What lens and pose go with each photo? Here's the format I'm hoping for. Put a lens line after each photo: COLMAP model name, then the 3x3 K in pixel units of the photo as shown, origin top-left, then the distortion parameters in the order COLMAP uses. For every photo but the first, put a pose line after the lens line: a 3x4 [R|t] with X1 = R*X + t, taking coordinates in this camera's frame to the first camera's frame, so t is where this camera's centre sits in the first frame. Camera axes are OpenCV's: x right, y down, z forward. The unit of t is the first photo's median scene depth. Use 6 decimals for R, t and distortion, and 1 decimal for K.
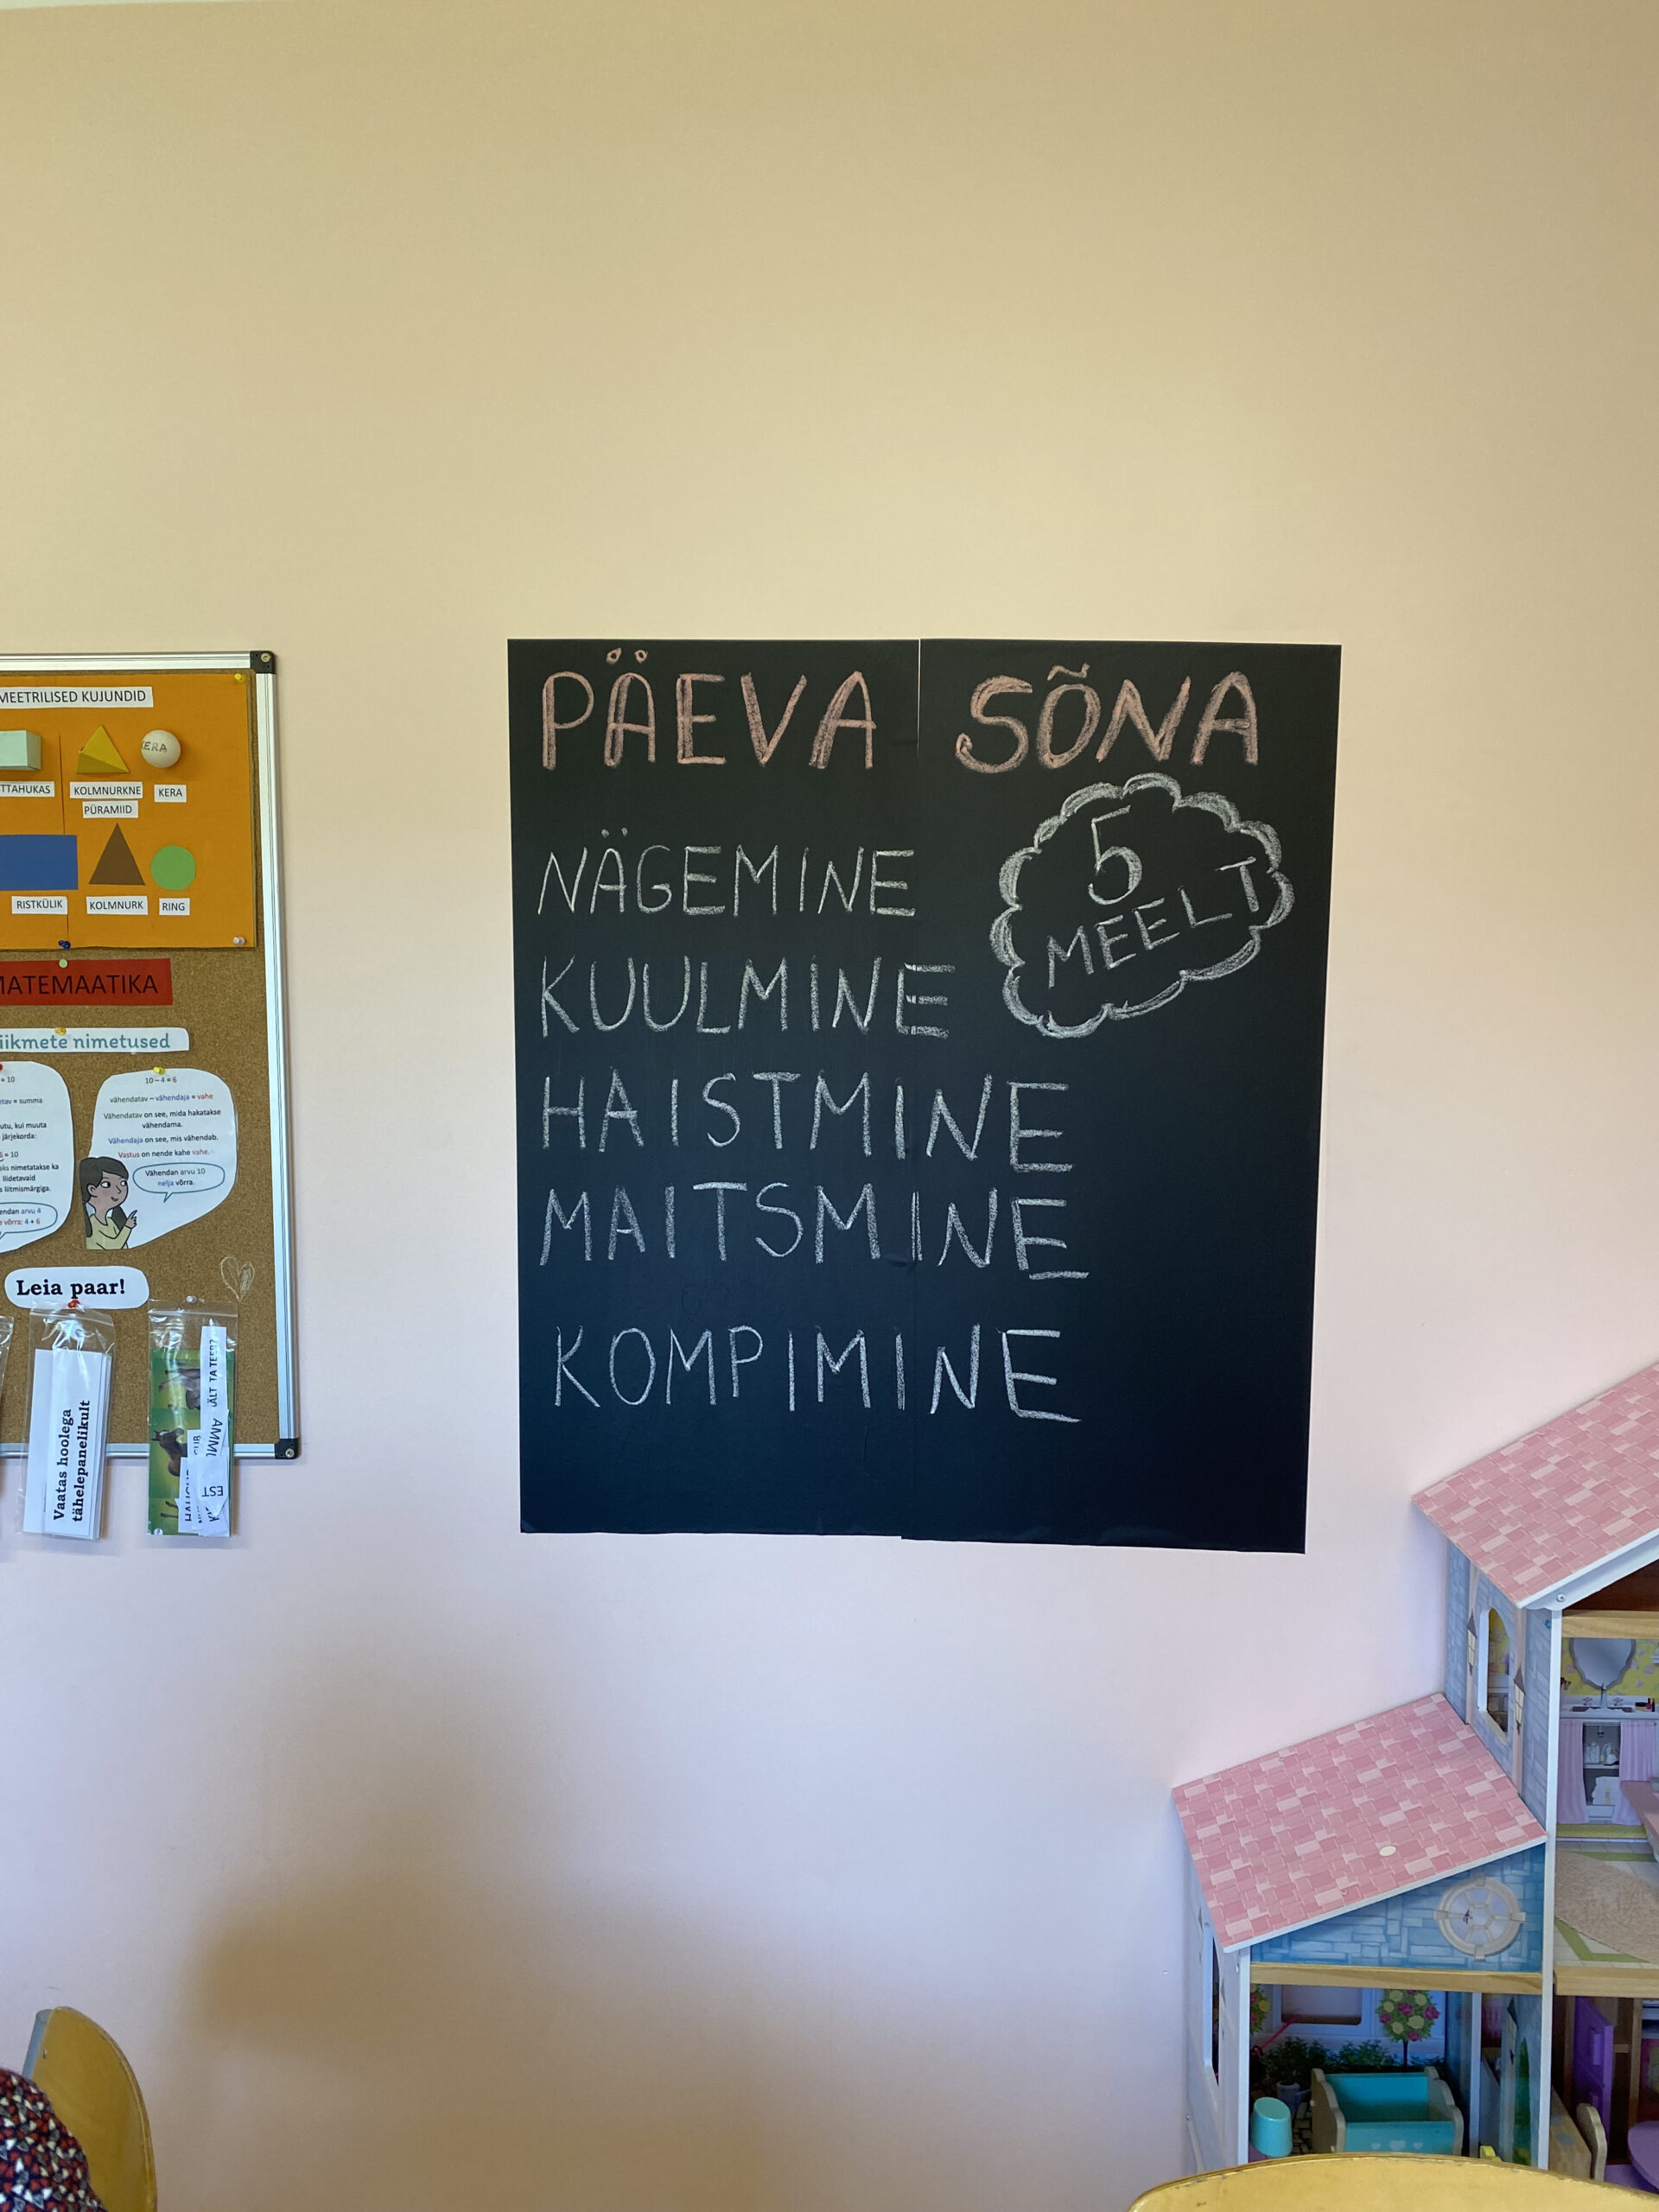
lens RADIAL K [[1688.7, 0, 828.4], [0, 1688.7, 1104.0], [0, 0, 1]] dist [0.014274, 0.007798]
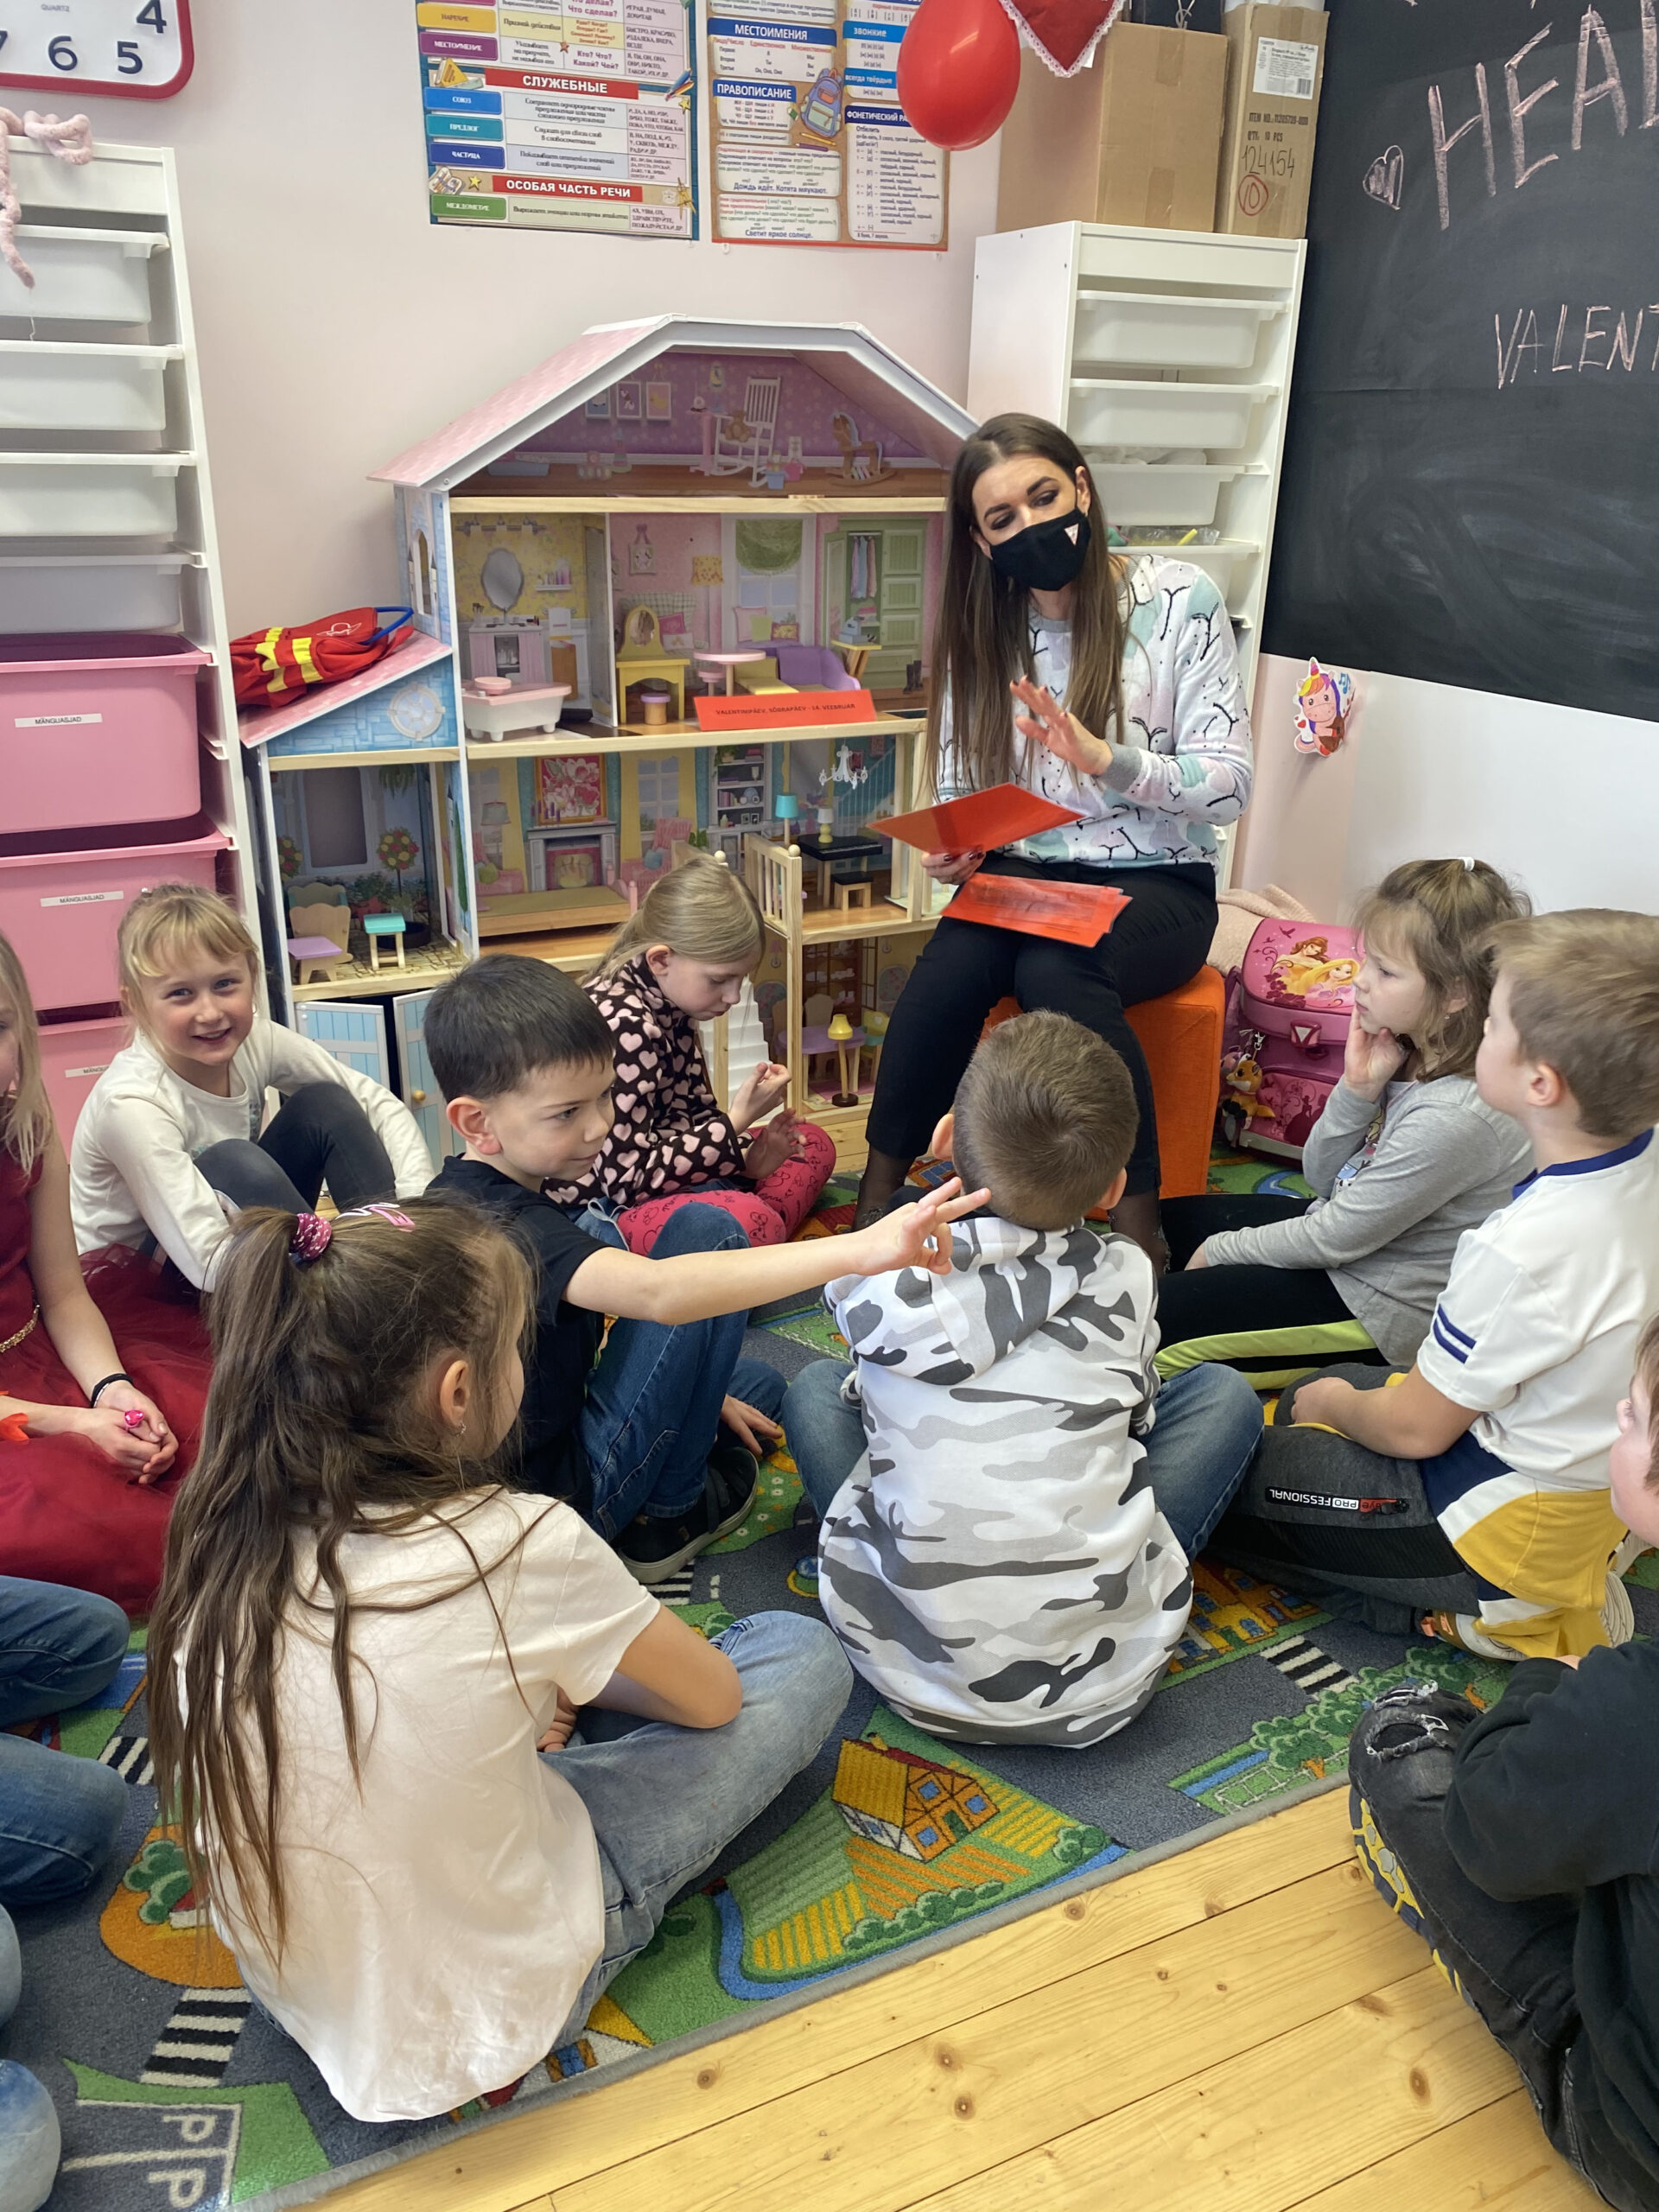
lens RADIAL K [[1688.7, 0, 826.4], [0, 1688.7, 1107.5], [0, 0, 1]] dist [0.014274, 0.007798]
pose [[0.873243, -0.161891, 0.459606, -0.047147], [0.018421, 0.953491, 0.300857, 0.318691], [-0.486937, -0.254255, 0.835612, -0.478341]]
